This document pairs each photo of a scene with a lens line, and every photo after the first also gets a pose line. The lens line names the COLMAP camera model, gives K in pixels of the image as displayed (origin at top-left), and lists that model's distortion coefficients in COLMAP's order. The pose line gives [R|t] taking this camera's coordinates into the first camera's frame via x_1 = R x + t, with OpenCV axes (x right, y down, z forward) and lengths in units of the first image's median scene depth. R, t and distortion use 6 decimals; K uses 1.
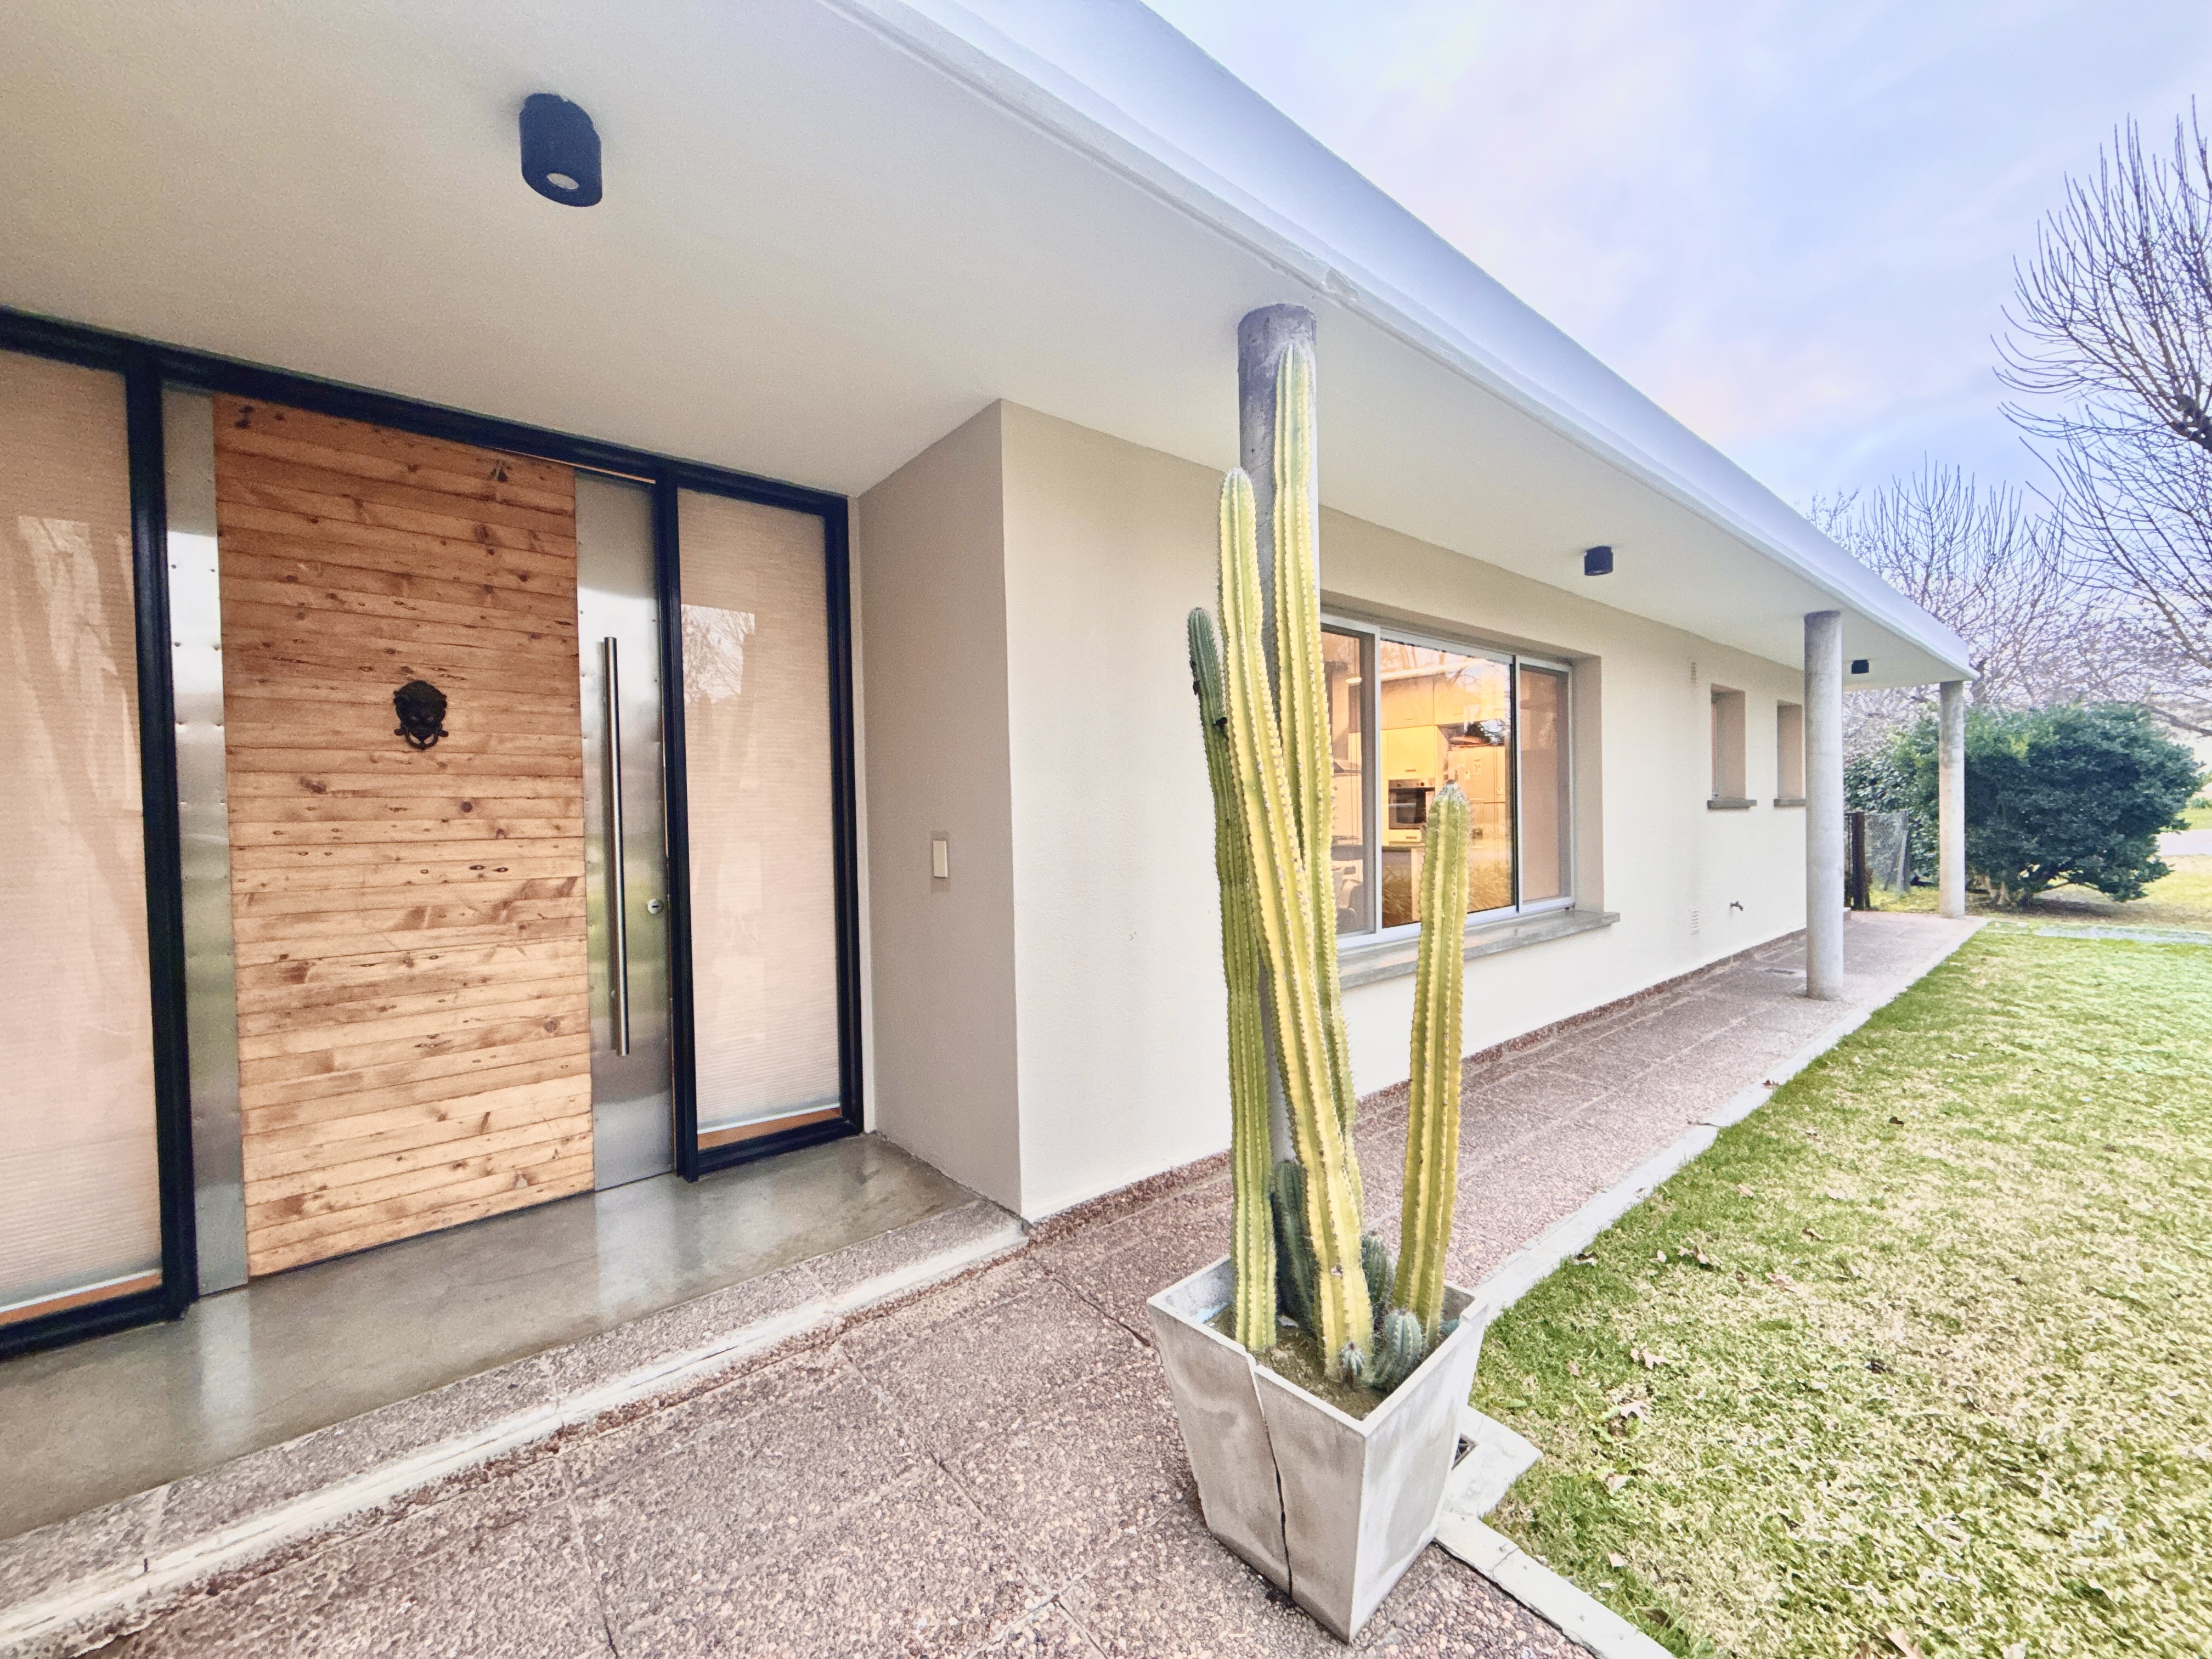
lens RADIAL K [[872.4, 0, 1108.2], [0, 872.4, 821.1], [0, 0, 1]] dist [-0.004045, 0.002010]
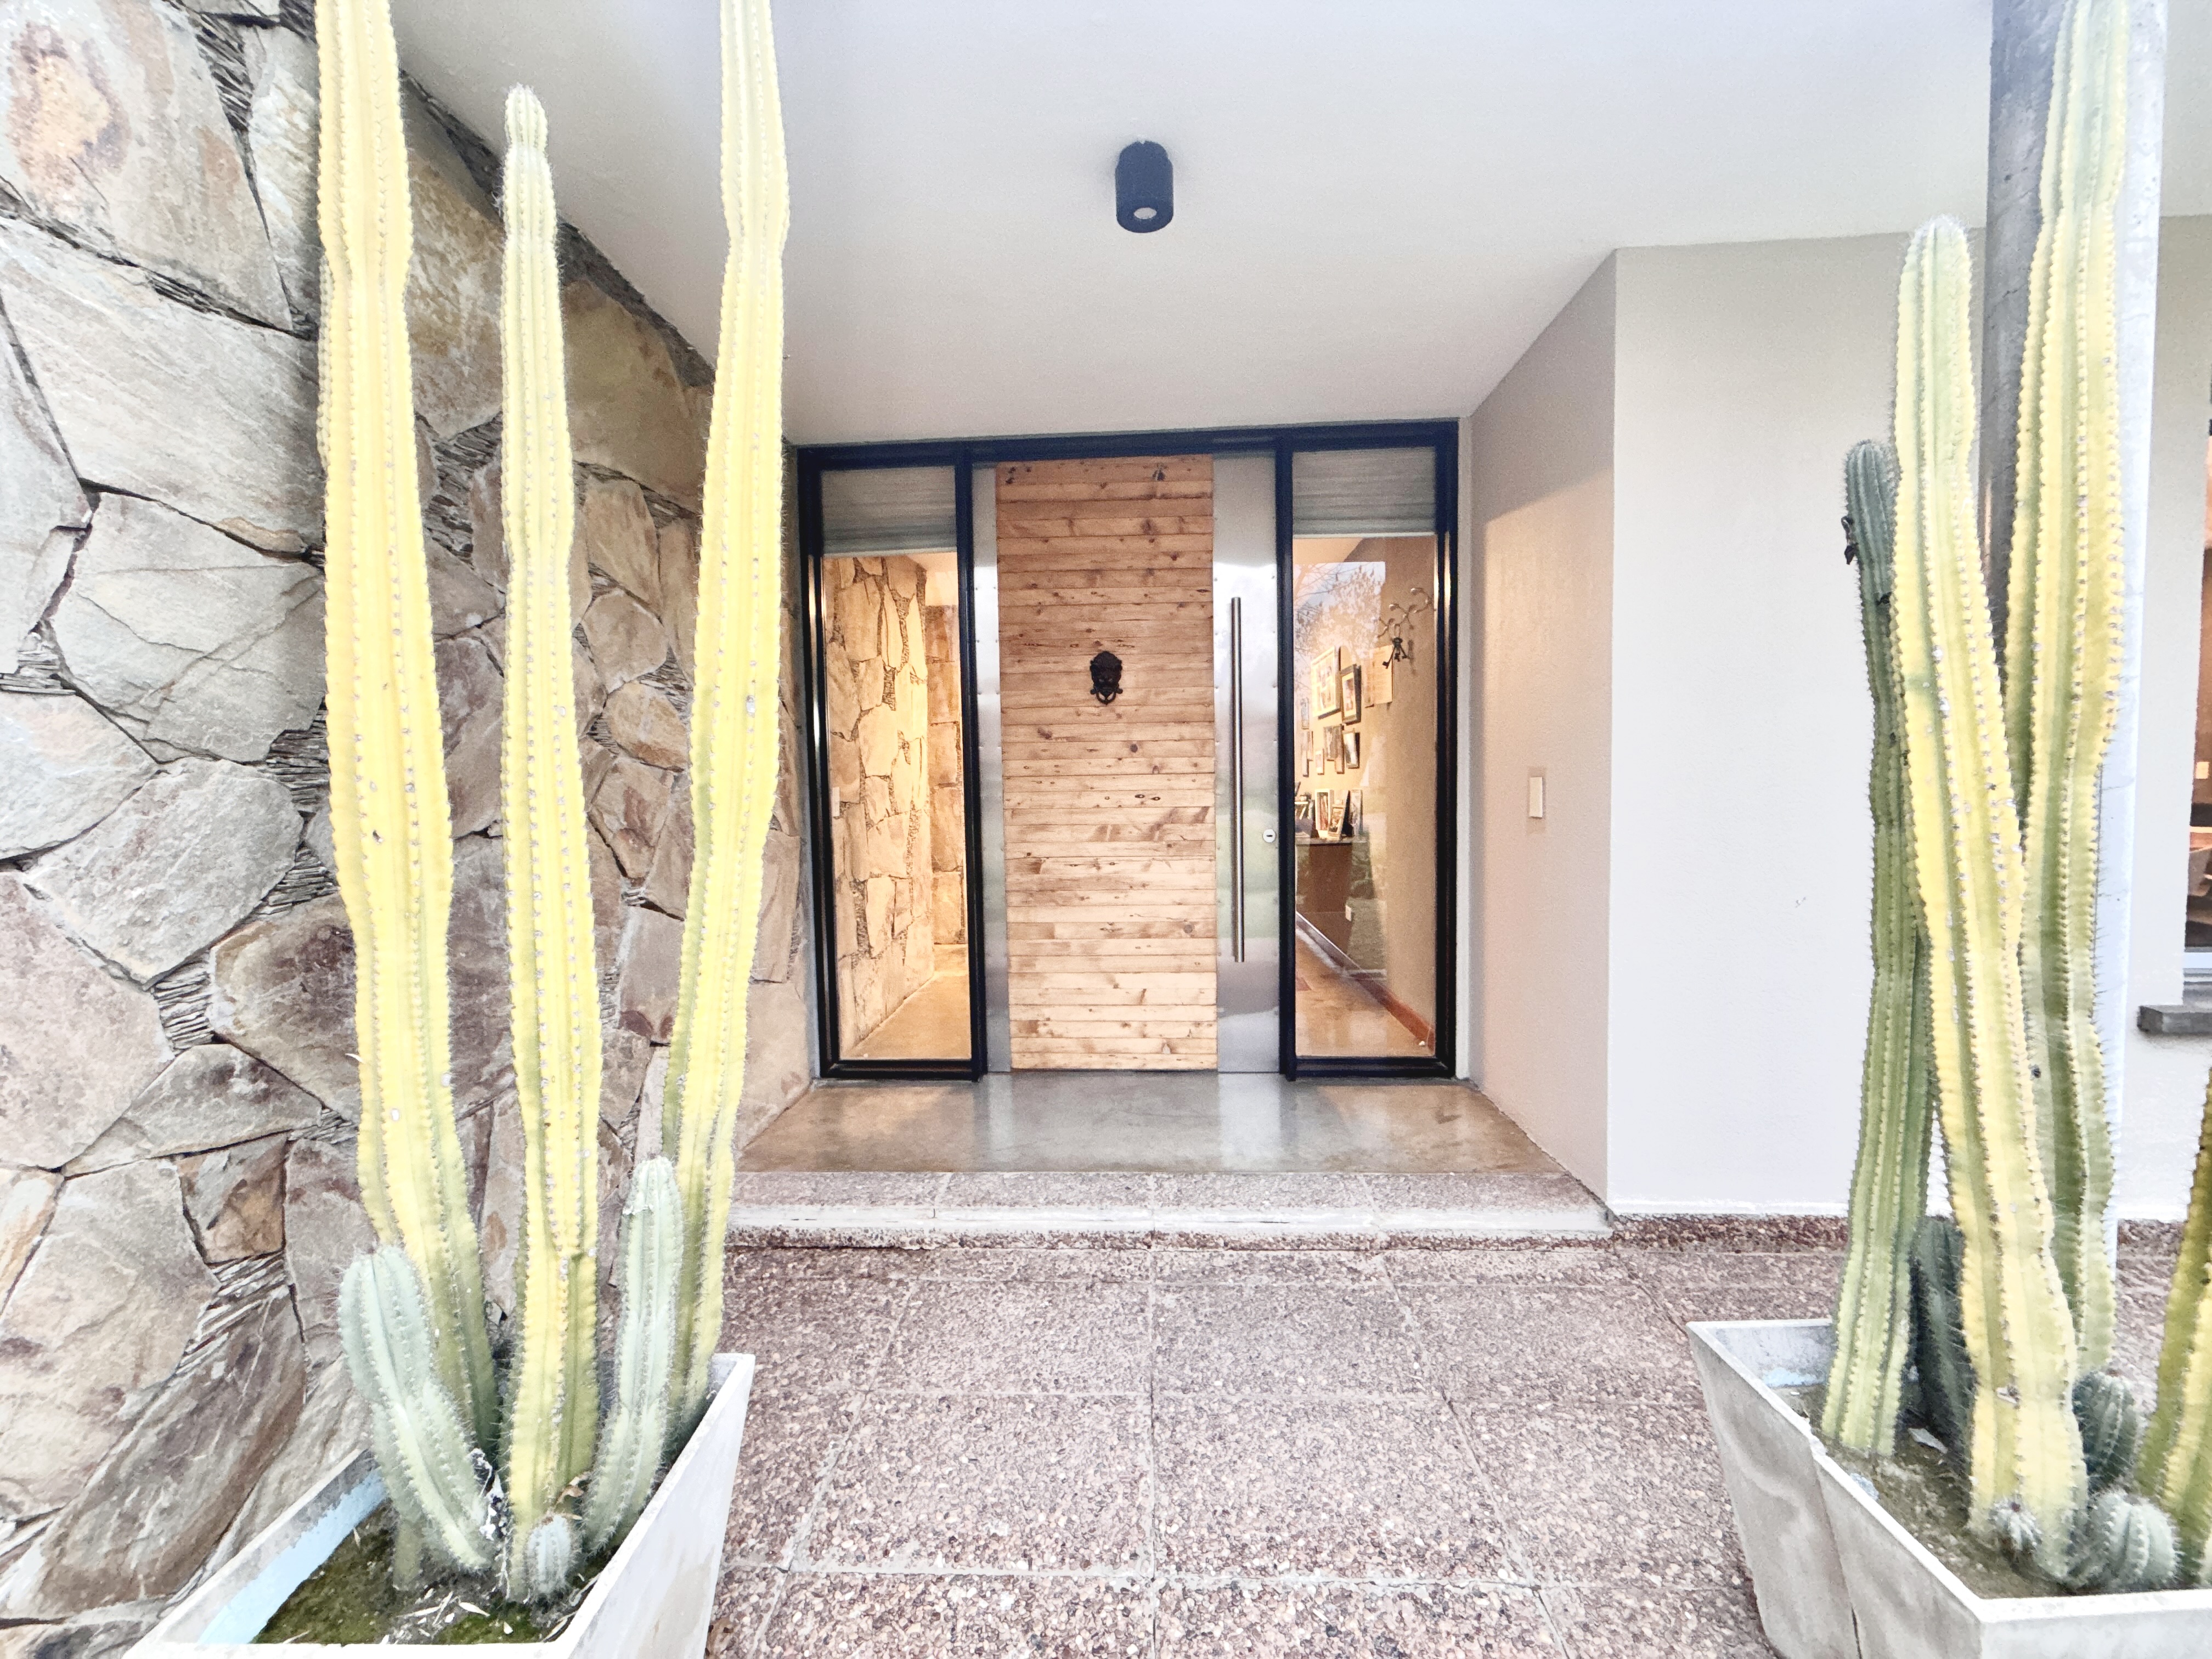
lens RADIAL K [[872.4, 0, 1095.1], [0, 872.4, 819.1], [0, 0, 1]] dist [-0.004045, 0.002010]
pose [[0.734421, 0.038208, -0.677617, 0.132018], [-0.002537, 0.998562, 0.053555, 0.028265], [0.678689, -0.037612, 0.733462, 0.033111]]
